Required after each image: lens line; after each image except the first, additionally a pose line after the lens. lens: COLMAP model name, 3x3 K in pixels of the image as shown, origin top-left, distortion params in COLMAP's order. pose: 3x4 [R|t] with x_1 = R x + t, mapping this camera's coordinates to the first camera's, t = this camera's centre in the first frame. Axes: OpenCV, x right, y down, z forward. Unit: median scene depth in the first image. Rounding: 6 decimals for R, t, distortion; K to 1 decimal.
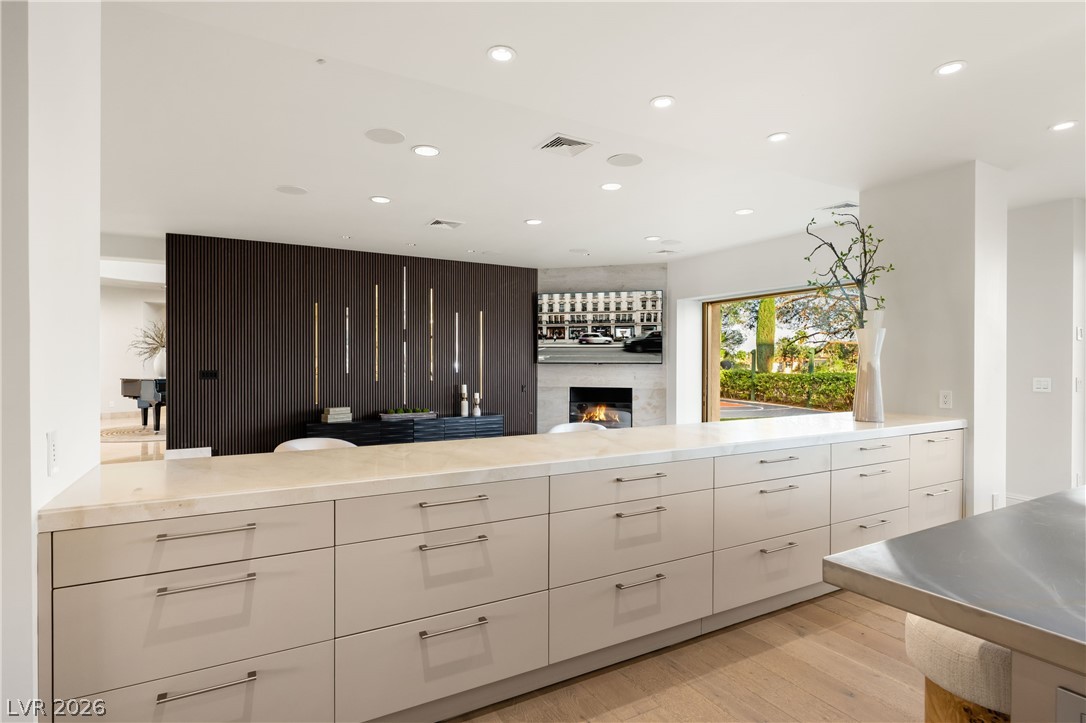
lens RADIAL K [[556.8, 0, 542.3], [0, 556.8, 365.0], [0, 0, 1]] dist [-0.001012, 0.000047]
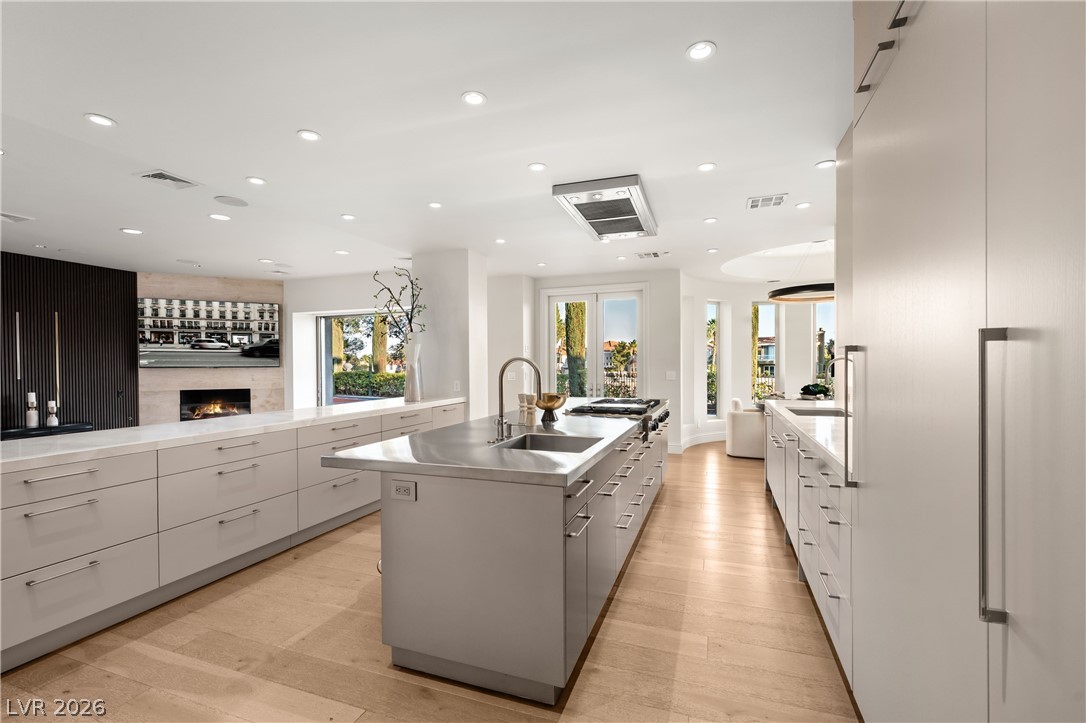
lens RADIAL K [[471.4, 0, 545.9], [0, 471.4, 371.1], [0, 0, 1]] dist [0.000991, 0.000210]
pose [[0.761074, -0.016261, 0.648461, -0.002072], [0.010555, 0.999864, 0.012685, 0.000066], [-0.648579, -0.002810, 0.761142, -0.110887]]
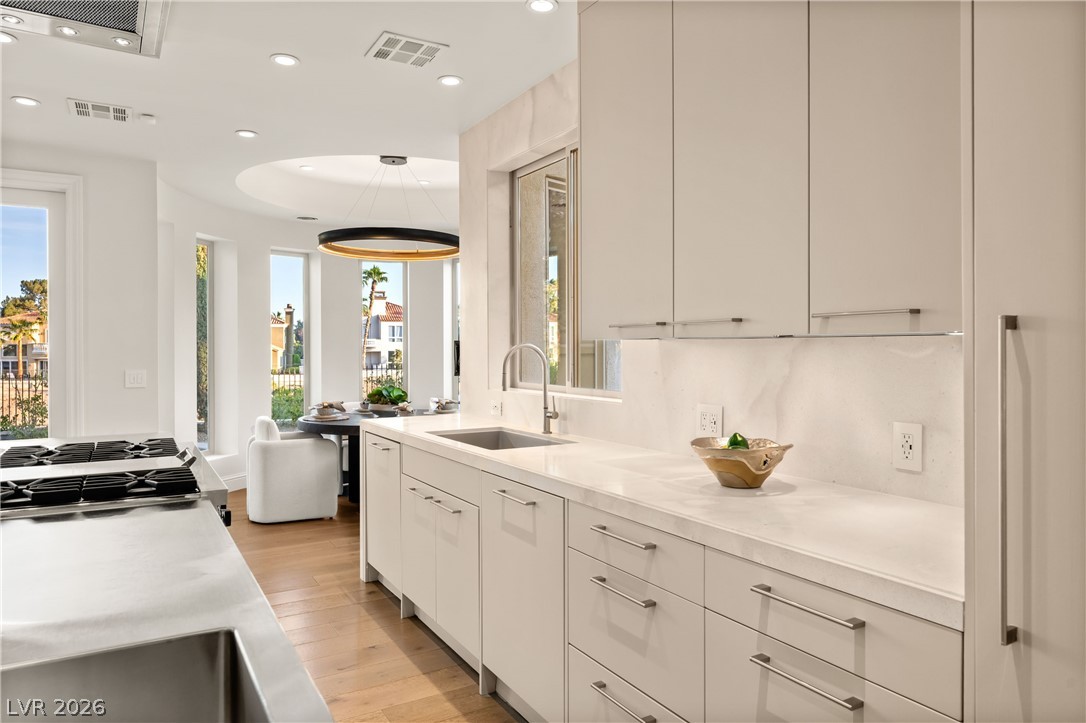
lens RADIAL K [[702.1, 0, 544.0], [0, 702.1, 355.2], [0, 0, 1]] dist [0.002064, 0.000079]
pose [[-0.021627, -0.007636, 0.999737, 0.082304], [0.006986, 0.999945, 0.007789, -0.001022], [-0.999742, 0.007153, -0.021572, 0.018889]]
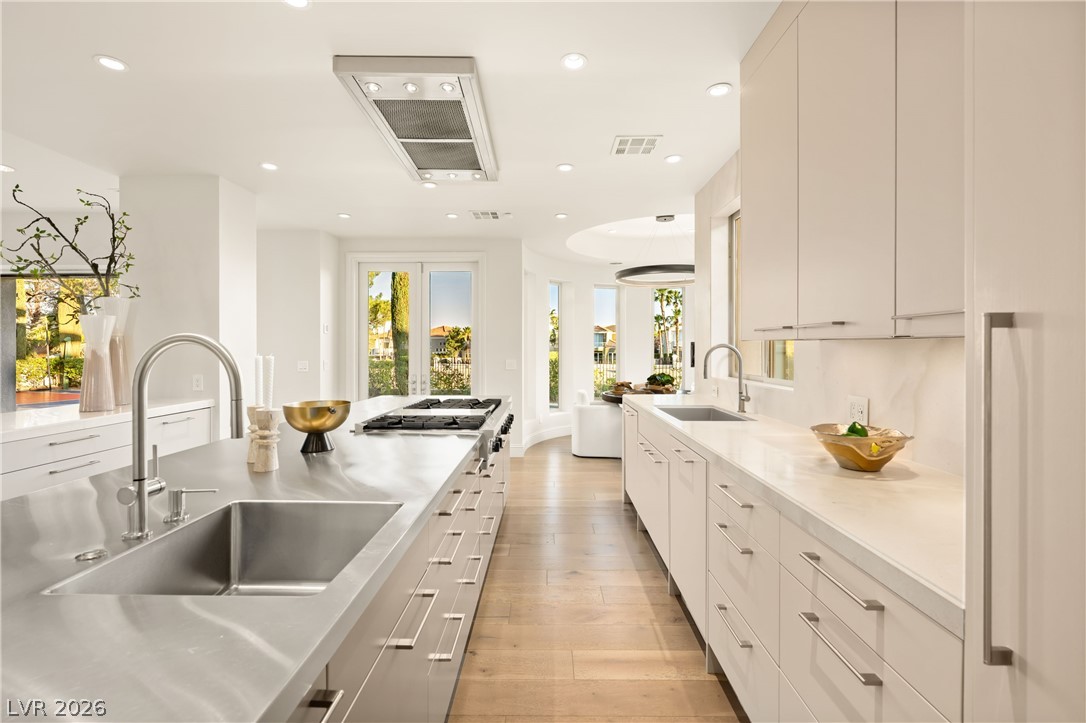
lens RADIAL K [[474.7, 0, 543.7], [0, 474.7, 351.8], [0, 0, 1]] dist [-0.000341, 0.000014]
pose [[0.499413, -0.005731, 0.866345, 0.097140], [0.004090, 0.999983, 0.004257, -0.000745], [-0.866354, 0.001418, 0.499428, -0.031778]]
